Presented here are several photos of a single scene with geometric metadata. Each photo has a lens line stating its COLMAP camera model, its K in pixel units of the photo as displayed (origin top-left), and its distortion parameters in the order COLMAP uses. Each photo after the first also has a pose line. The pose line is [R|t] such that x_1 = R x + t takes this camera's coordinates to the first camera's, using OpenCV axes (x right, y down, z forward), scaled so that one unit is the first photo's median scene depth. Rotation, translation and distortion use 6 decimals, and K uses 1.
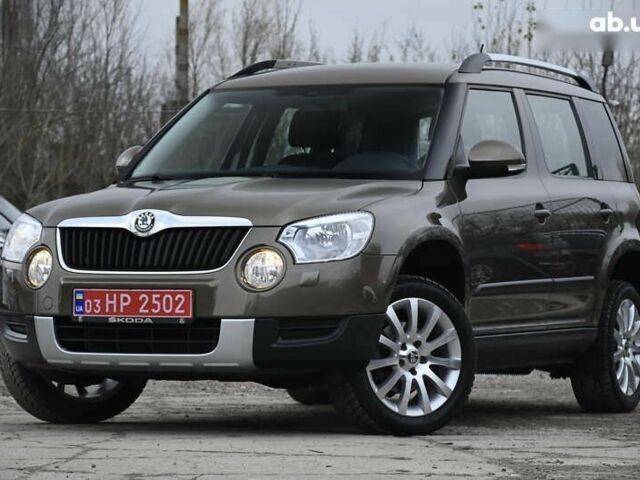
lens RADIAL K [[2941.3, 0, 320.0], [0, 2941.3, 240.0], [0, 0, 1]] dist [0.000091, 2.658236]
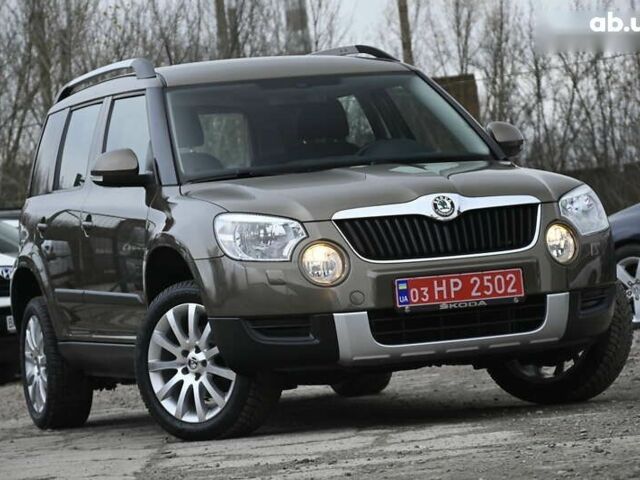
lens RADIAL K [[2941.3, 0, 320.0], [0, 2941.3, 240.0], [0, 0, 1]] dist [0.000091, 2.658236]
pose [[0.725203, -0.062095, 0.685729, -0.767928], [0.081918, 0.996633, 0.003614, -0.001758], [-0.683644, 0.053553, 0.727848, 0.315509]]
